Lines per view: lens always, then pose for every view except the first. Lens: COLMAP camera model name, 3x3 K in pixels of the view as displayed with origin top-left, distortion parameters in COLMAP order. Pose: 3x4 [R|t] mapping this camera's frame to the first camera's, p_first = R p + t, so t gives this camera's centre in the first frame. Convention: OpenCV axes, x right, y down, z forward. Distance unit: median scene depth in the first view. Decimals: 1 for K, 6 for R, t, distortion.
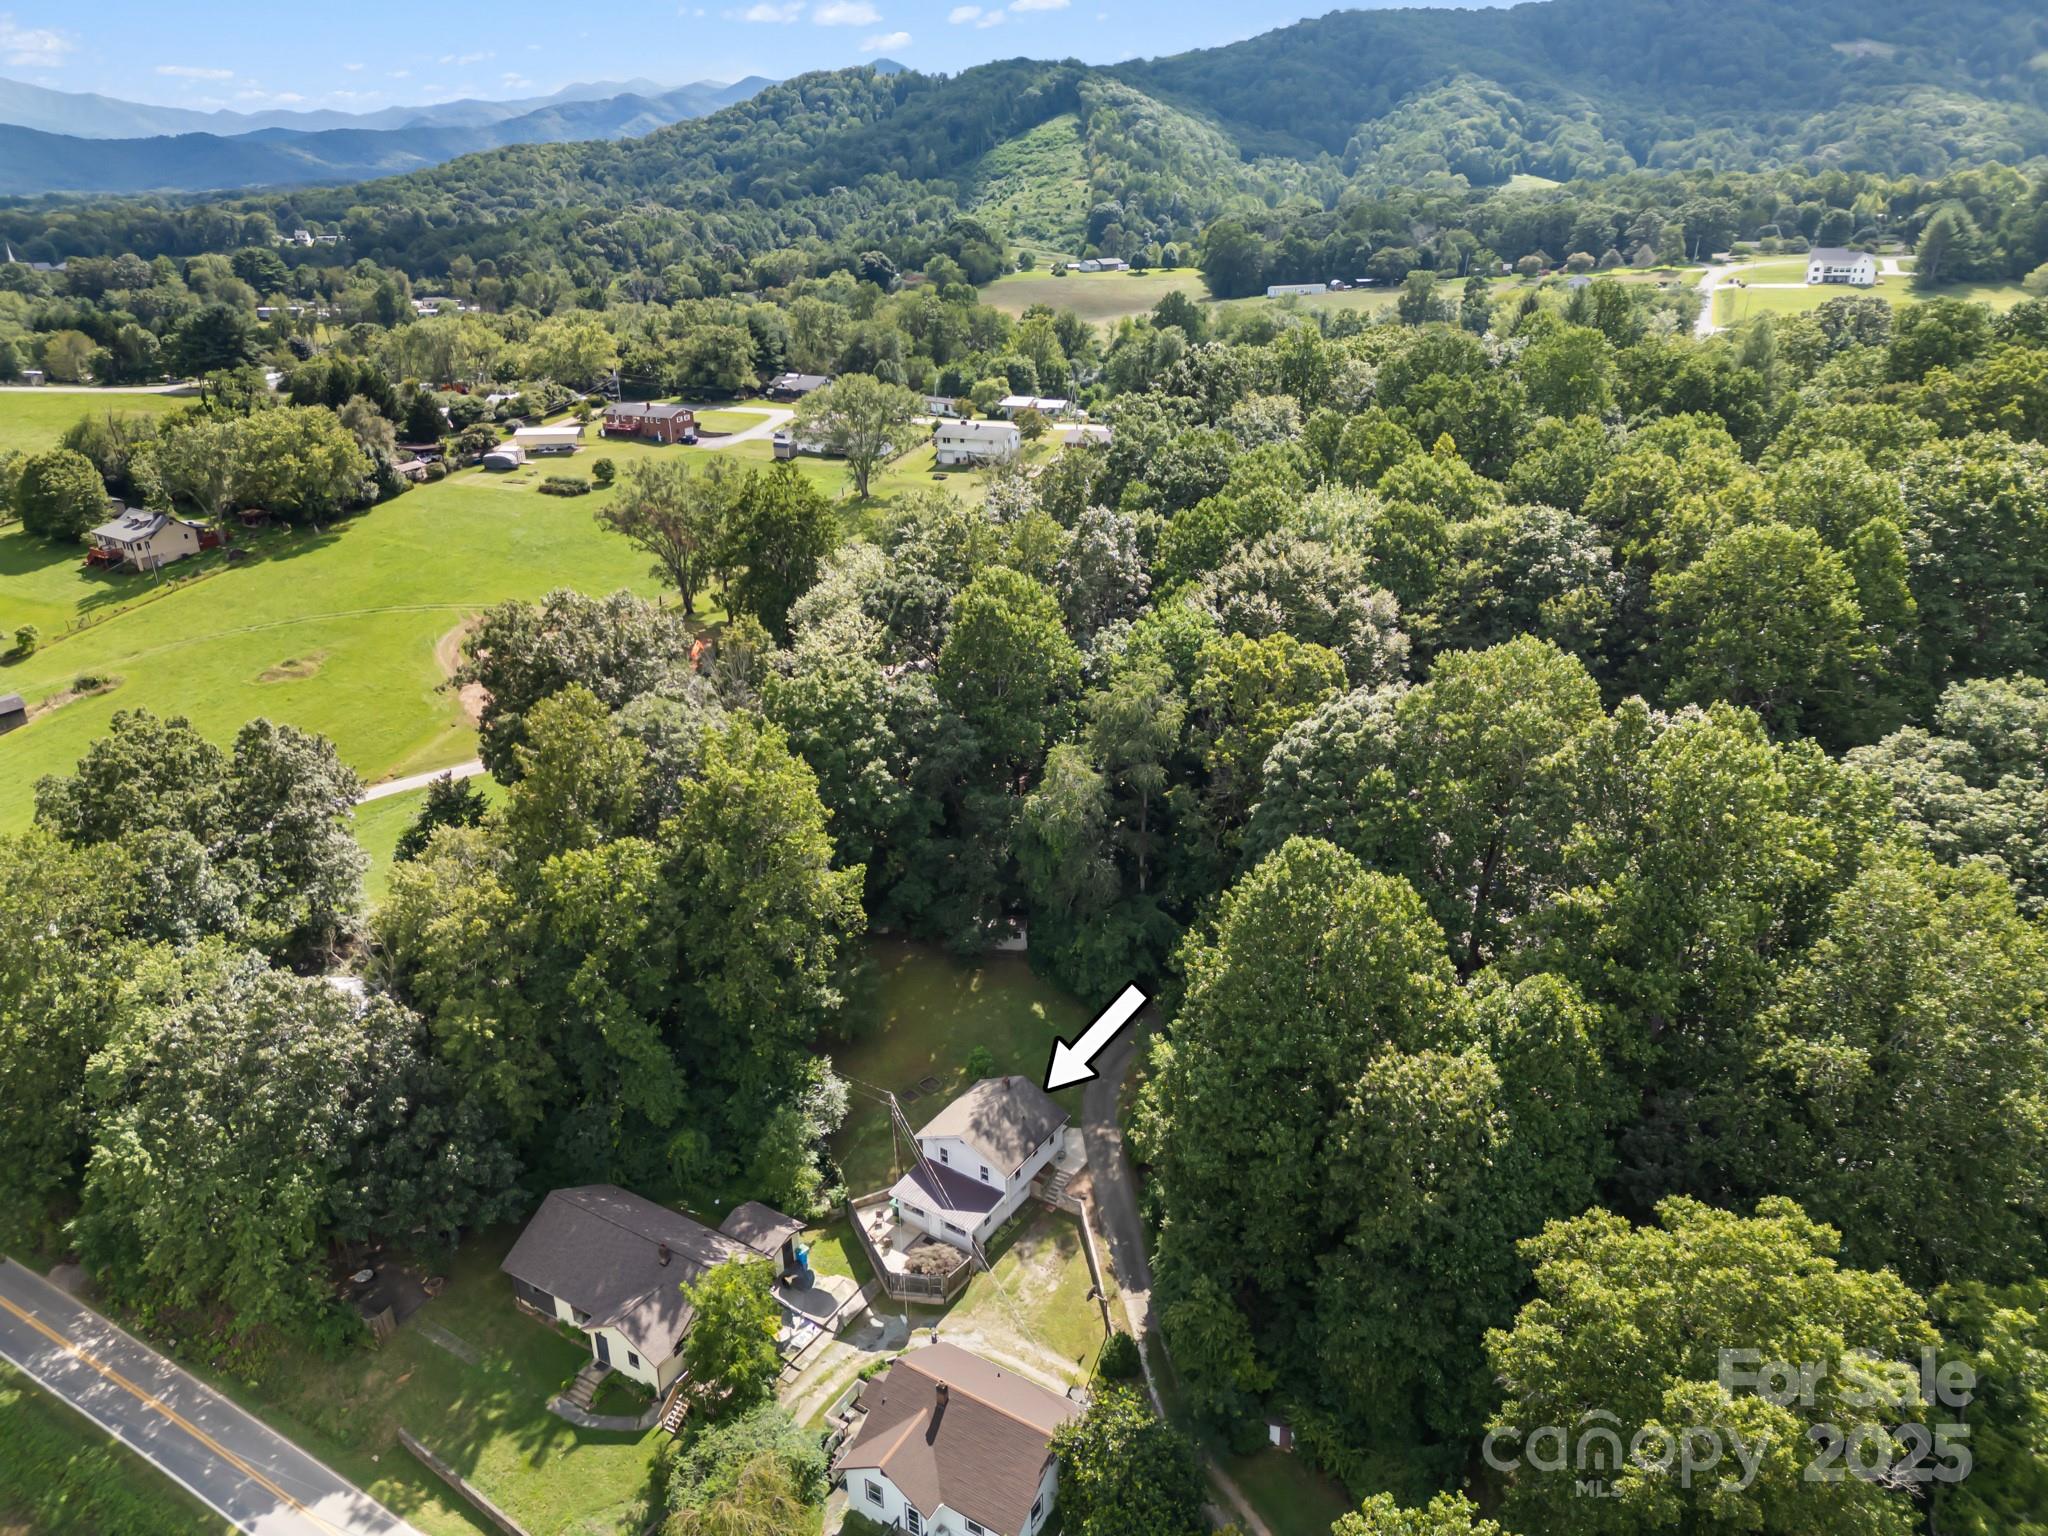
lens RADIAL K [[1452.6, 0, 1019.7], [0, 1452.6, 781.6], [0, 0, 1]] dist [0.065314, -0.050871]
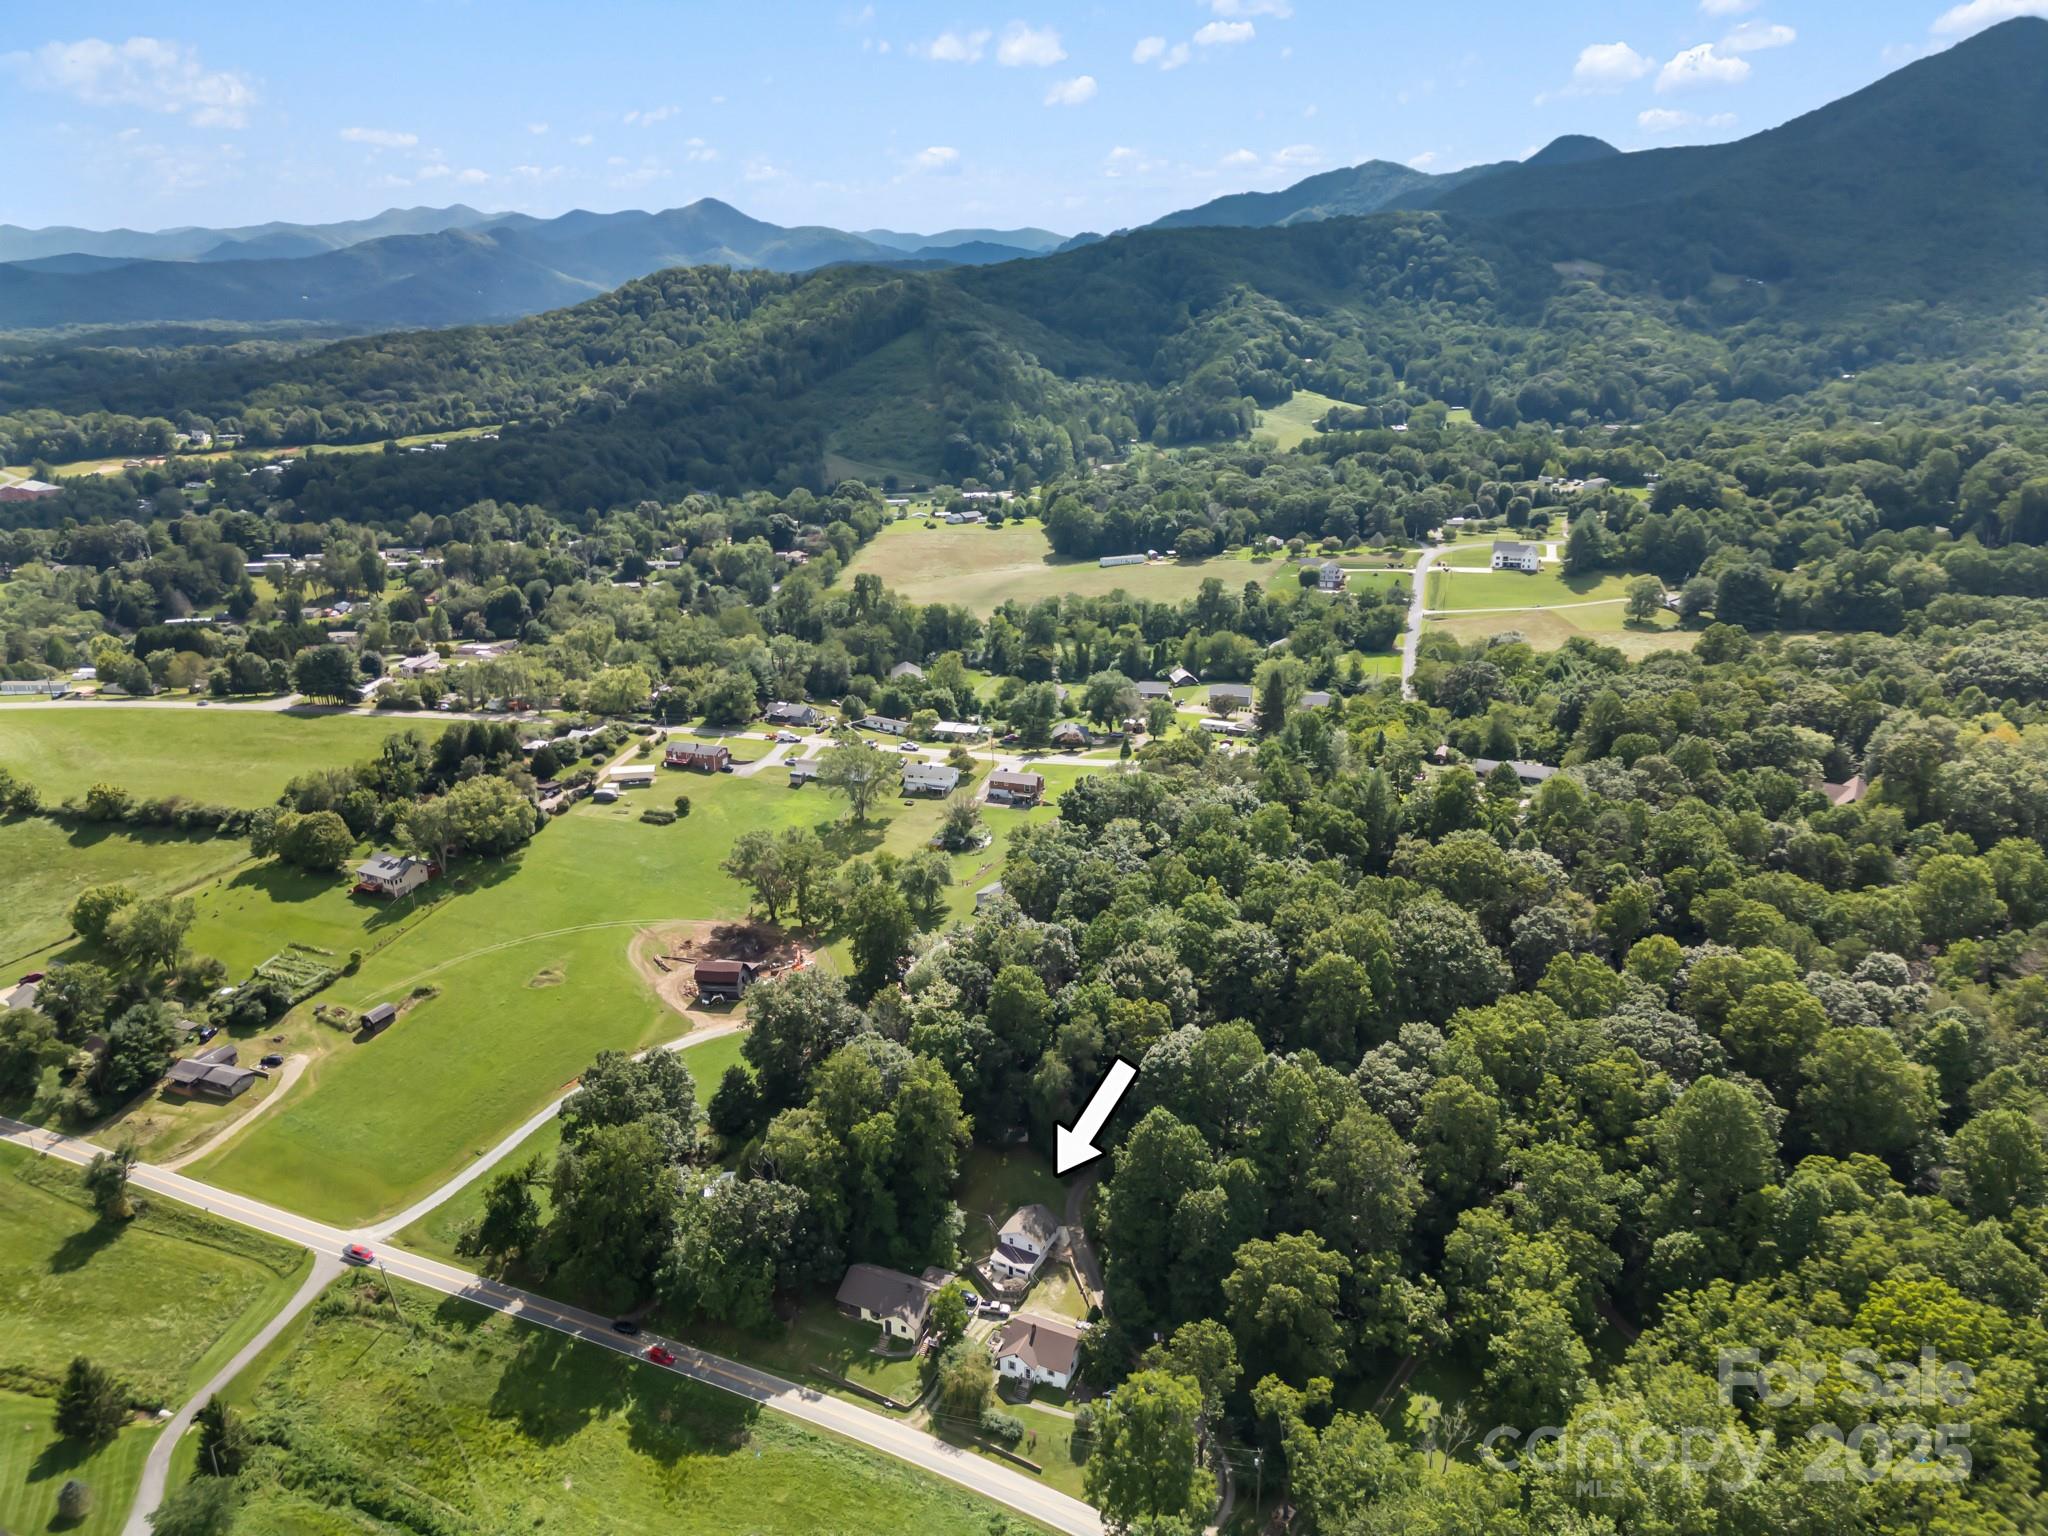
lens RADIAL K [[1452.6, 0, 1033.3], [0, 1452.6, 768.7], [0, 0, 1]] dist [0.065314, -0.050871]
pose [[0.992214, -0.022893, 0.122421, -0.259586], [0.032725, 0.996344, -0.078913, -0.283141], [-0.120167, 0.082305, 0.989336, -1.256824]]
